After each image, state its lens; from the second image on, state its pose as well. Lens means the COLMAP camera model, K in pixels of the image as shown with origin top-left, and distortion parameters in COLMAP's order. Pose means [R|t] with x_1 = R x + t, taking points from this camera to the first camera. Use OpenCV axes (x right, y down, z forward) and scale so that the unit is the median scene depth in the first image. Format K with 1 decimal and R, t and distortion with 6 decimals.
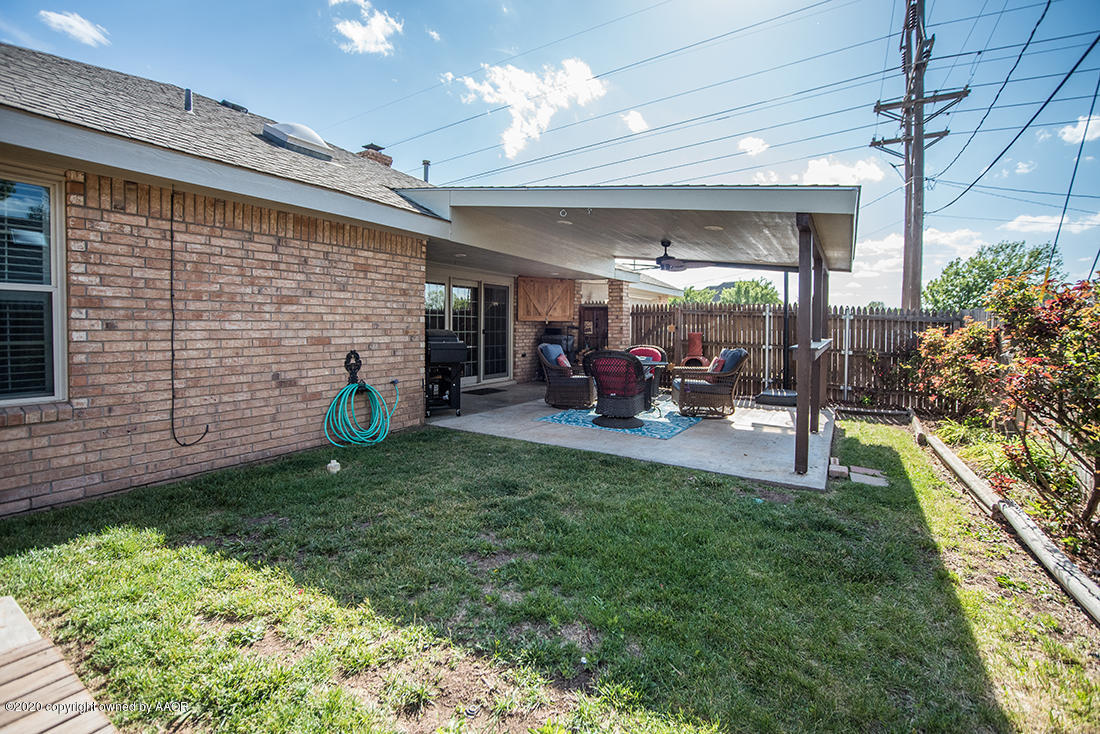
lens RADIAL K [[484.8, 0, 556.1], [0, 484.8, 328.6], [0, 0, 1]] dist [-0.017166, -0.000009]
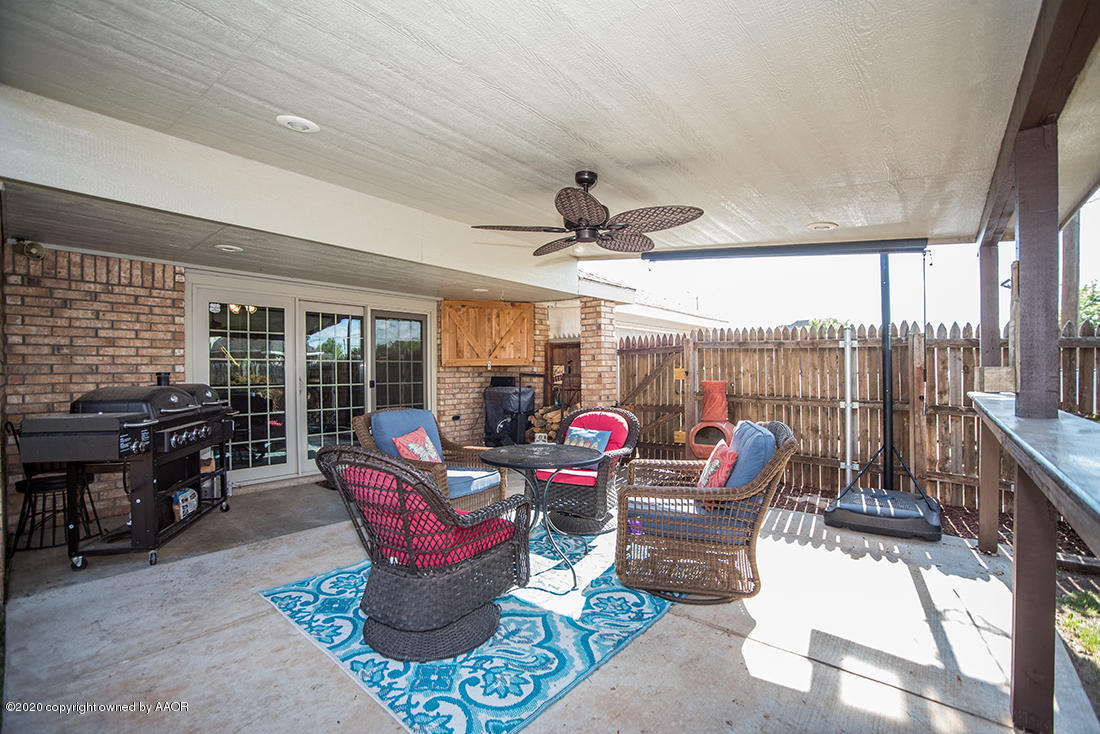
lens RADIAL K [[484.8, 0, 549.5], [0, 484.8, 372.4], [0, 0, 1]] dist [-0.017166, -0.000009]
pose [[0.990076, -0.018310, -0.139336, 0.156666], [0.017769, 0.999829, -0.005123, -0.001668], [0.139406, 0.002596, 0.990232, 0.363278]]
